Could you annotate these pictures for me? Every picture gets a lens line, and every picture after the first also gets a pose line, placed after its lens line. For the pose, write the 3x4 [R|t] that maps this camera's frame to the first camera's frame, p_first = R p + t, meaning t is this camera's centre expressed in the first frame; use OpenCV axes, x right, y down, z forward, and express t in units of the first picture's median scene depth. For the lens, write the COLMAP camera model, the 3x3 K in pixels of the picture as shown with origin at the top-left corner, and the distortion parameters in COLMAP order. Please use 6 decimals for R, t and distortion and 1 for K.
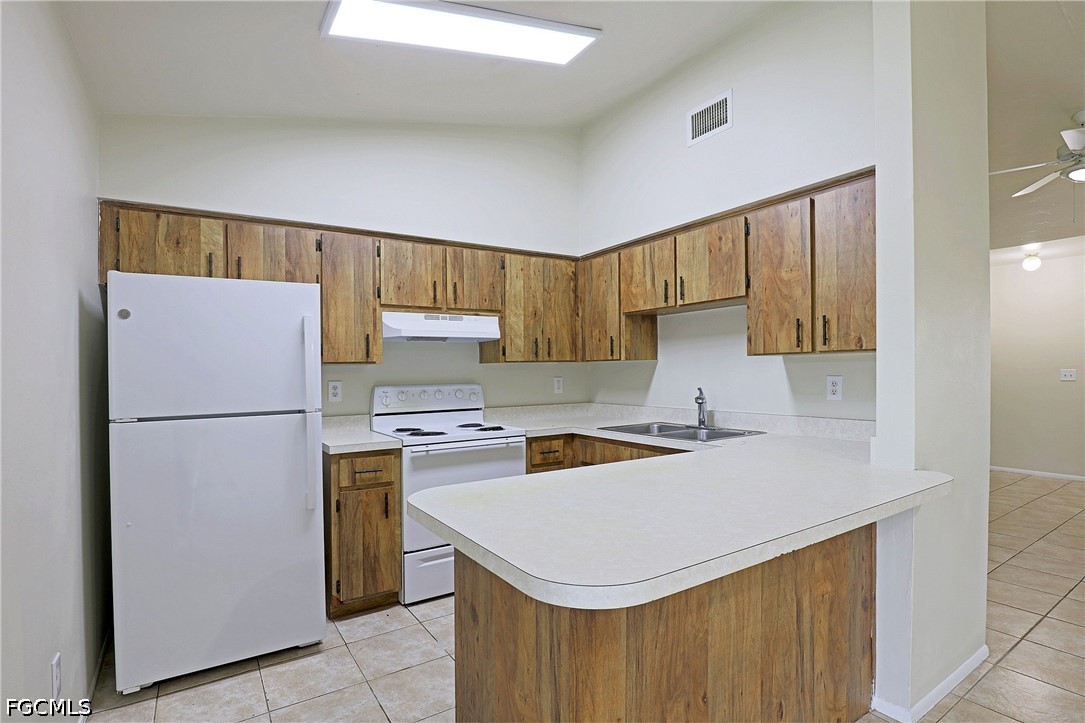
lens RADIAL K [[526.3, 0, 547.1], [0, 526.3, 370.0], [0, 0, 1]] dist [-0.041228, 0.005481]
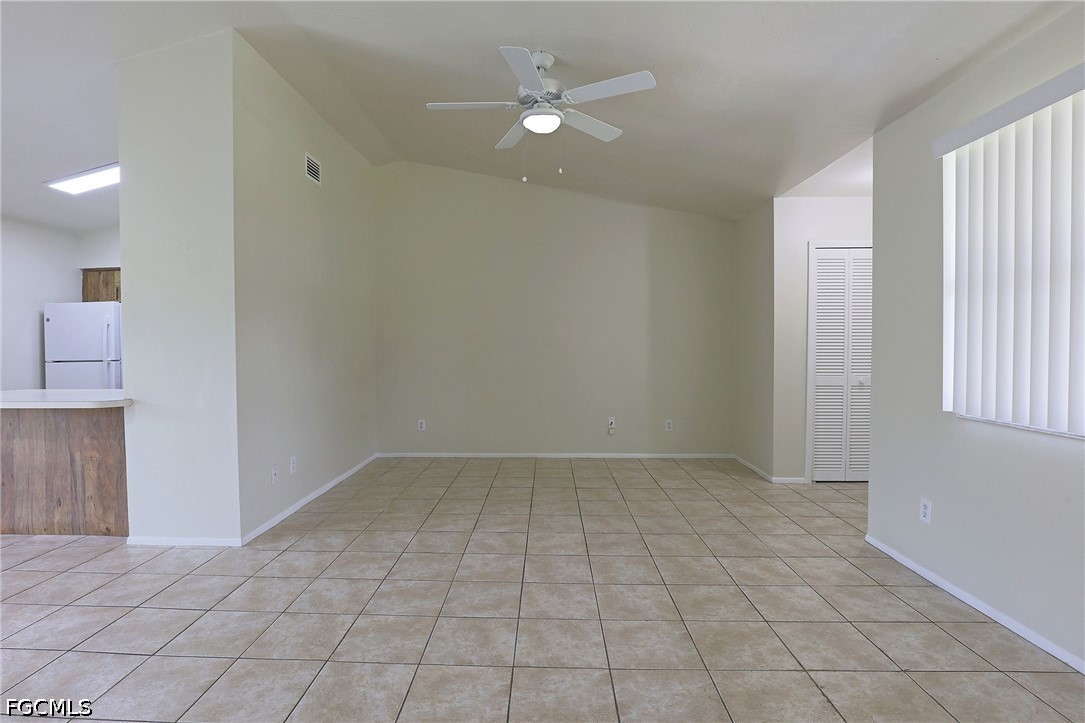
lens RADIAL K [[526.3, 0, 517.5], [0, 526.3, 360.2], [0, 0, 1]] dist [-0.041228, 0.005481]
pose [[0.799868, 0.022116, -0.599768, 1.860307], [0.001607, 0.999238, 0.038989, -0.003275], [0.600174, -0.032150, 0.799223, 0.268511]]
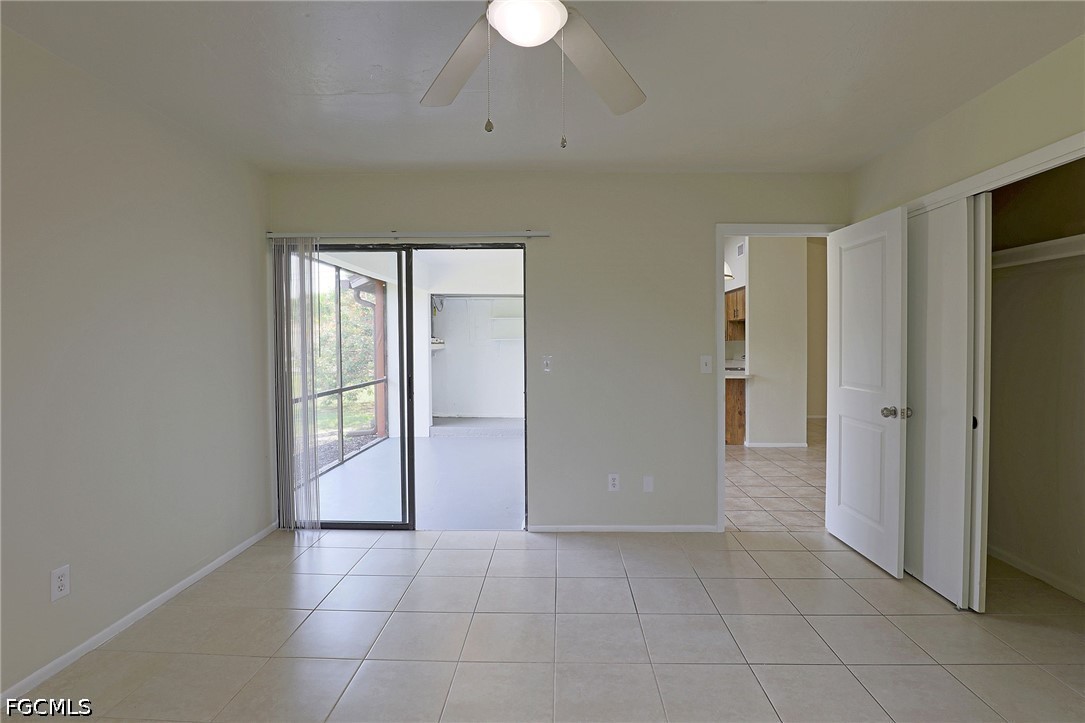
lens RADIAL K [[526.3, 0, 541.2], [0, 526.3, 356.4], [0, 0, 1]] dist [-0.041228, 0.005481]
pose [[0.809920, 0.026021, -0.585963, 1.074148], [-0.011571, 0.999530, 0.028393, -0.005016], [0.586427, -0.016216, 0.809840, -1.779204]]
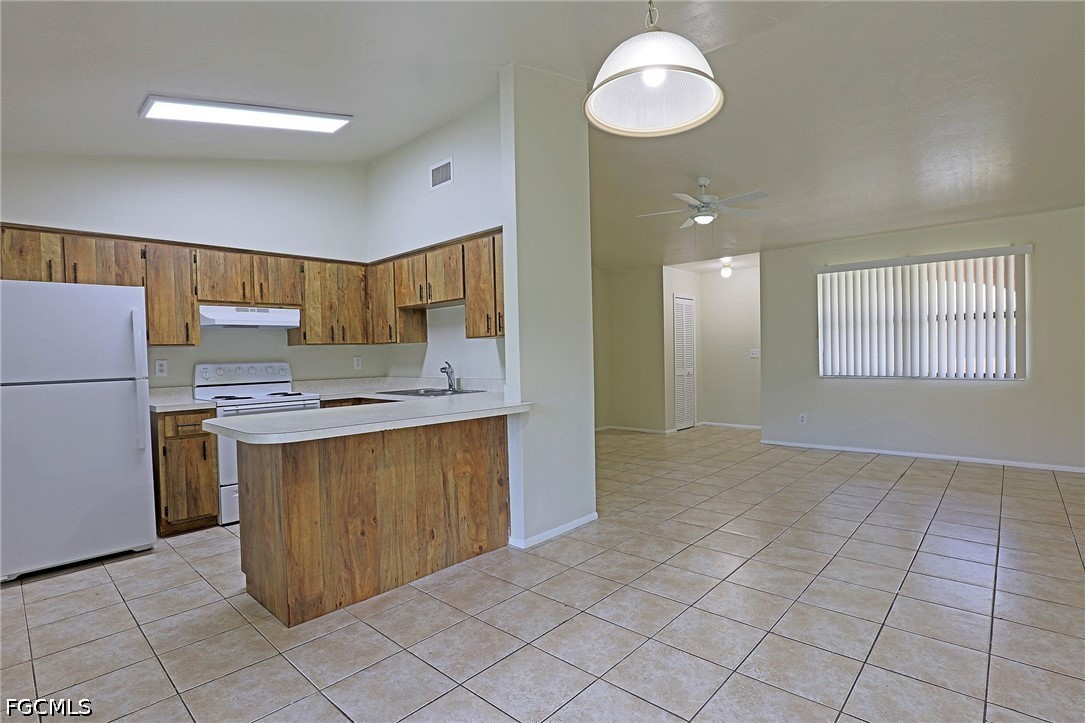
lens RADIAL K [[526.3, 0, 529.6], [0, 526.3, 372.1], [0, 0, 1]] dist [-0.041228, 0.005481]
pose [[0.975813, -0.014923, 0.218097, 0.227601], [0.008490, 0.999502, 0.030402, 0.024042], [-0.218442, -0.027815, 0.975453, -0.490003]]
